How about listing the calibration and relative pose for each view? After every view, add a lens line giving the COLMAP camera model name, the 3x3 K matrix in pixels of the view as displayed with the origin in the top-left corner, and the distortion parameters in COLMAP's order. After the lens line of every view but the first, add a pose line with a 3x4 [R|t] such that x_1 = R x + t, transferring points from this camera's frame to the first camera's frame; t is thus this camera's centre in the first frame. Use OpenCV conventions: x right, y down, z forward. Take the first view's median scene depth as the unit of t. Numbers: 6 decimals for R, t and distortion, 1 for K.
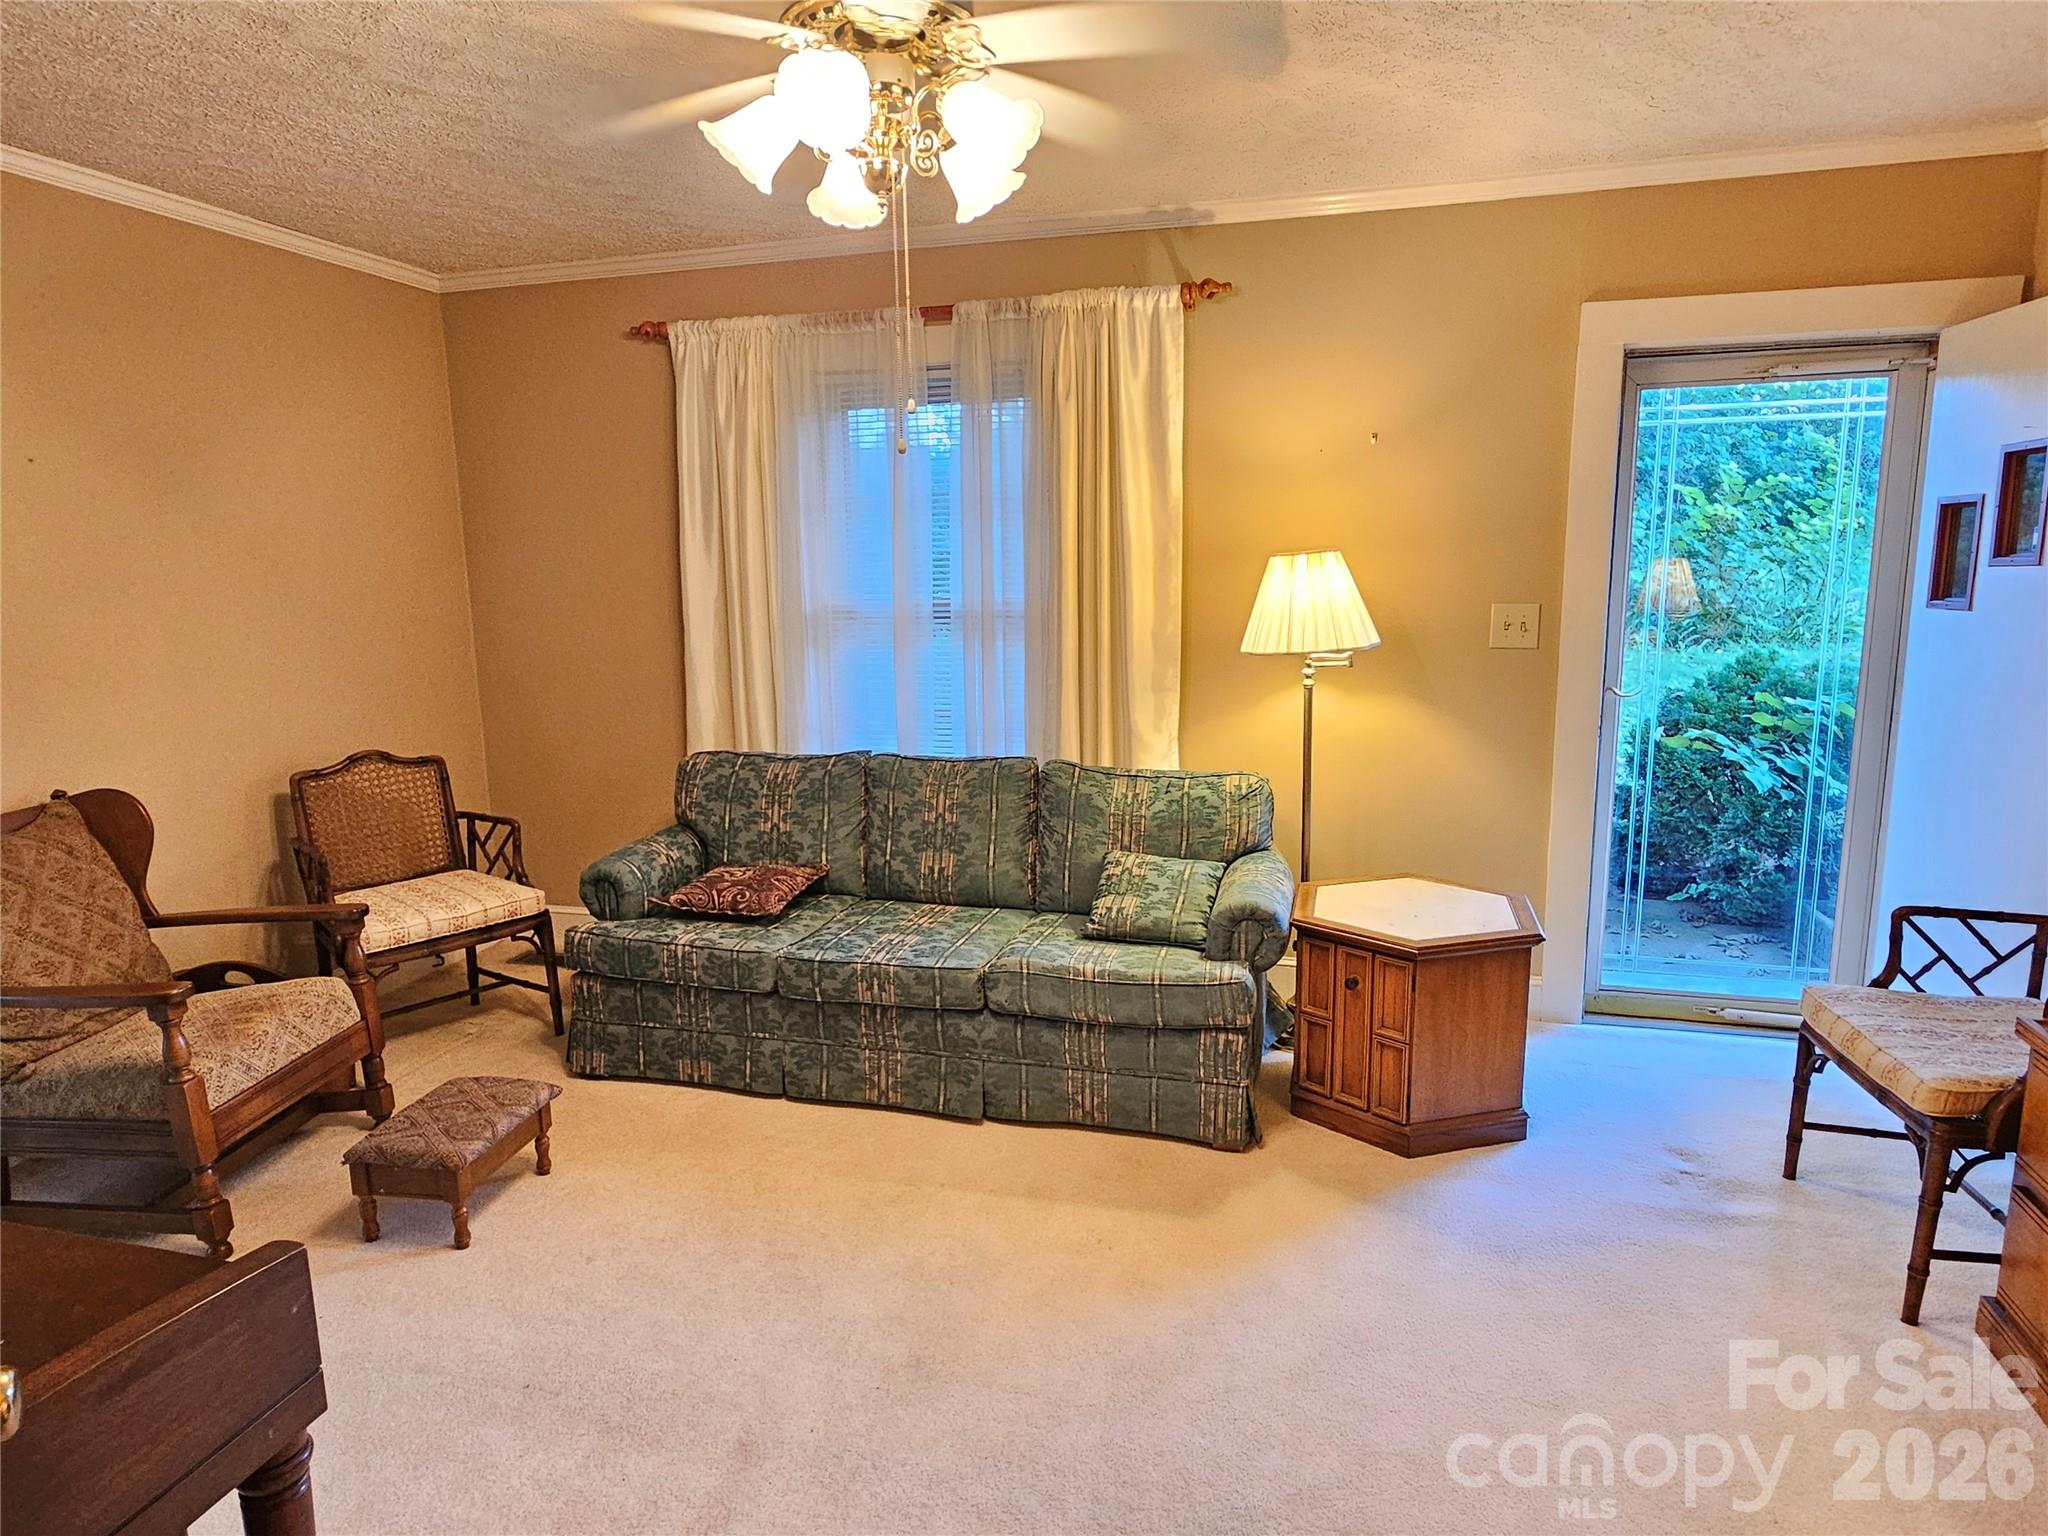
lens RADIAL K [[1195.0, 0, 1024.0], [0, 1195.0, 768.0], [0, 0, 1]] dist [0.003617, 0.000730]
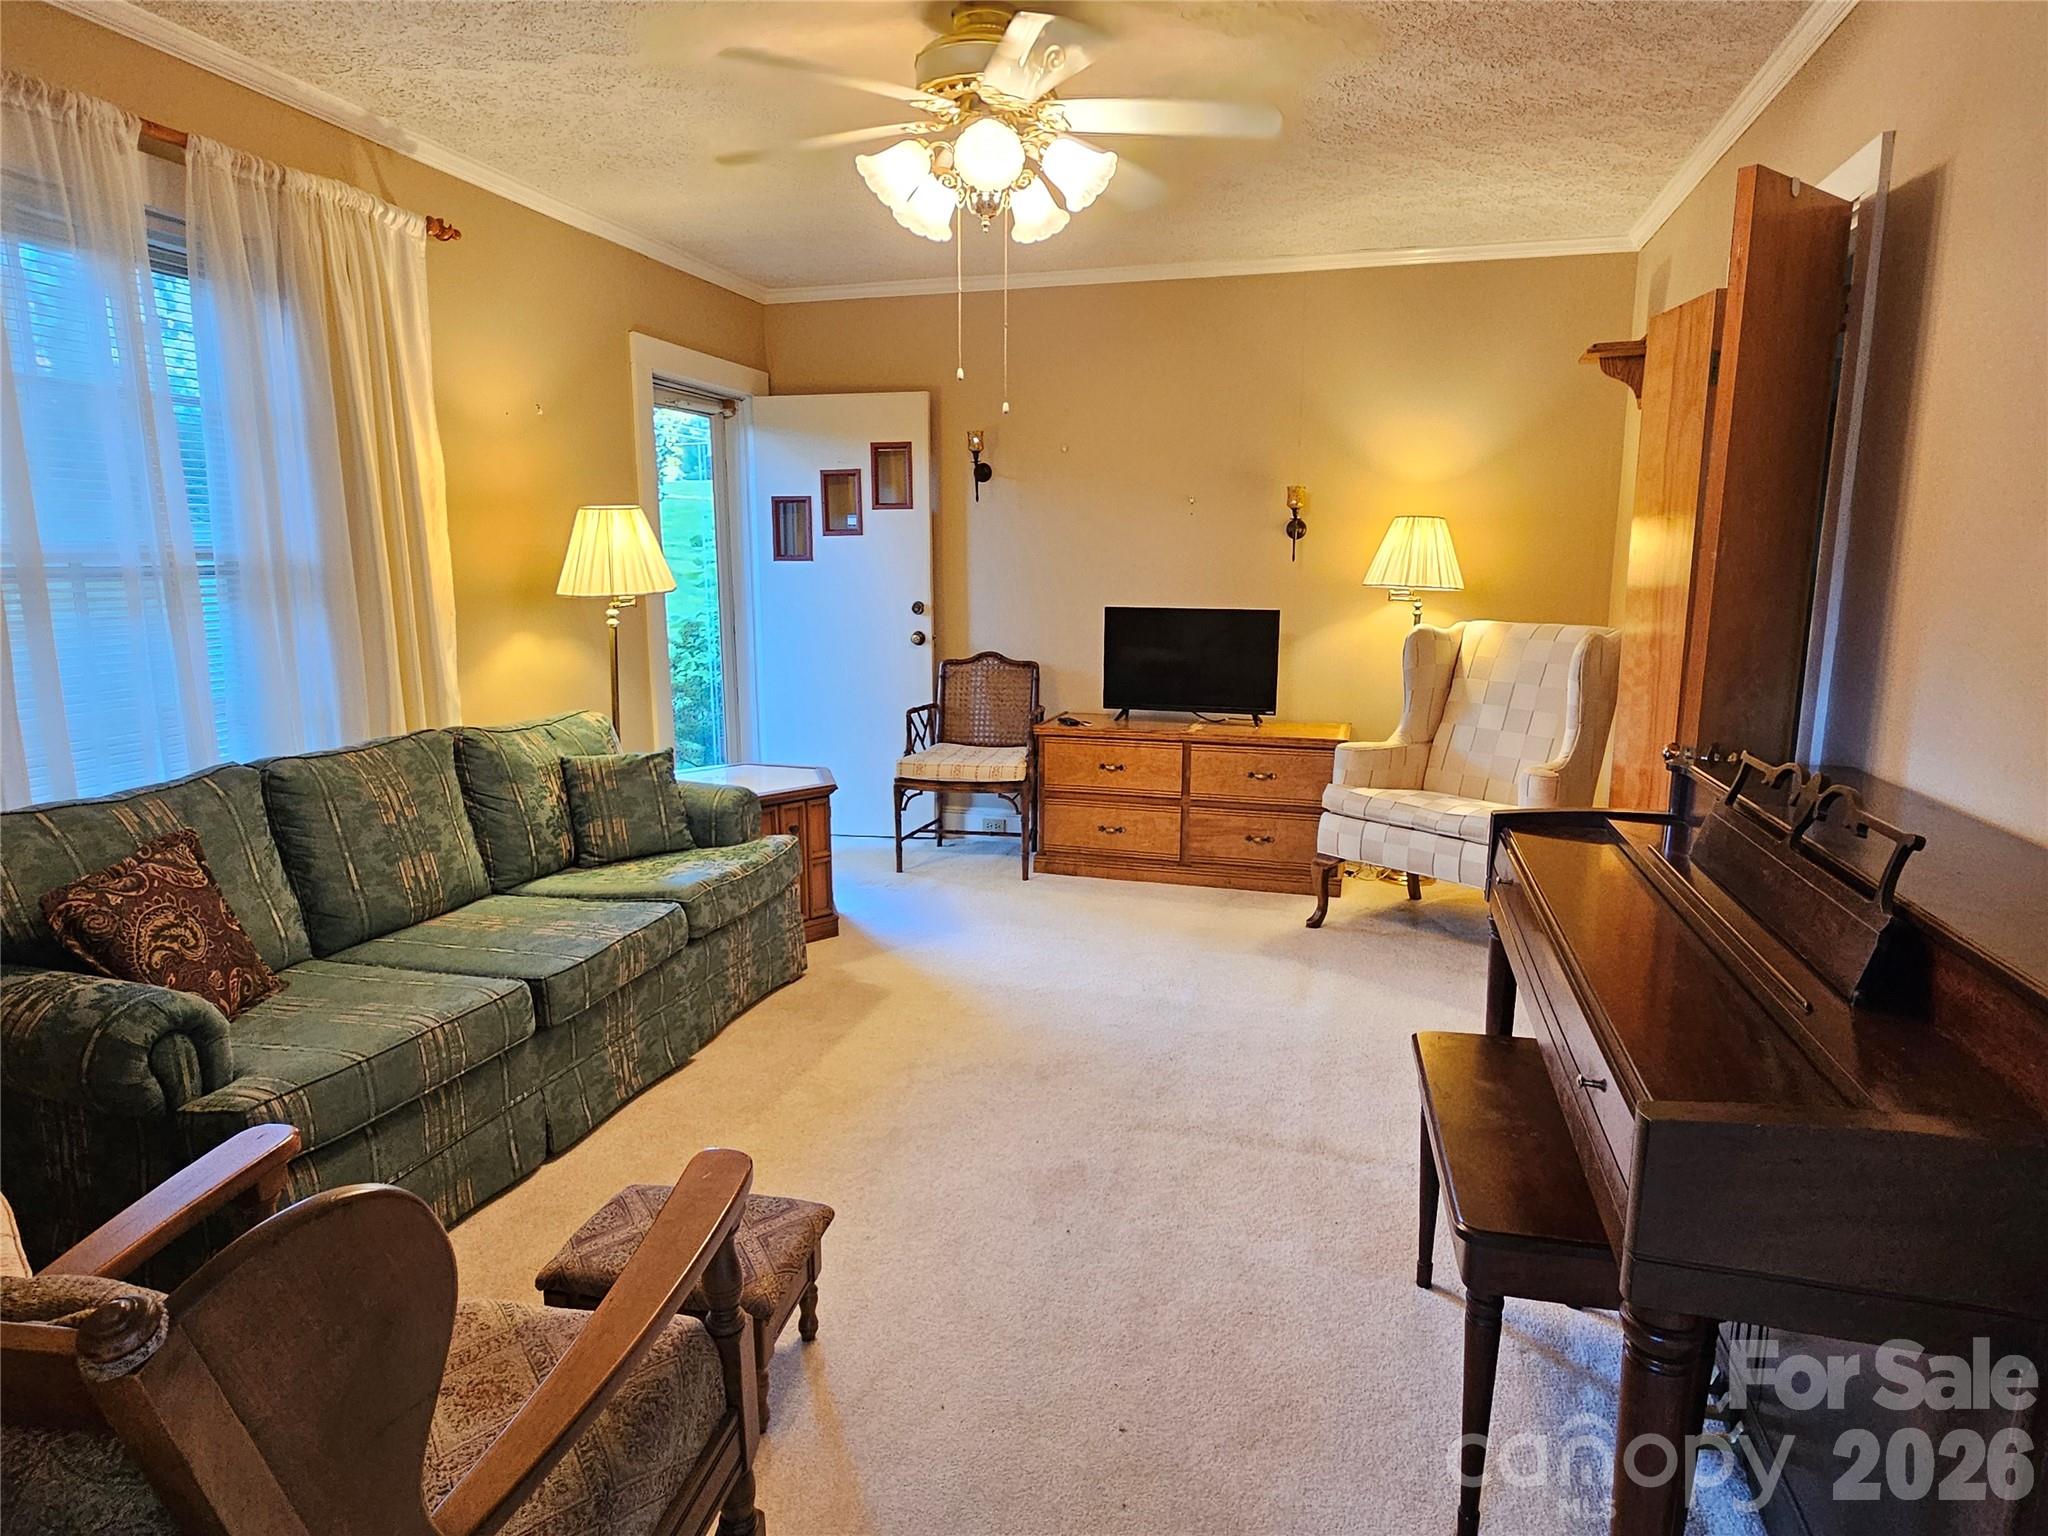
lens RADIAL K [[1195.0, 0, 1024.0], [0, 1195.0, 768.0], [0, 0, 1]] dist [0.003617, 0.000730]
pose [[0.011023, -0.157902, 0.987393, -0.919534], [0.168728, 0.973588, 0.153810, -0.045909], [-0.985601, 0.164905, 0.037374, 0.598320]]
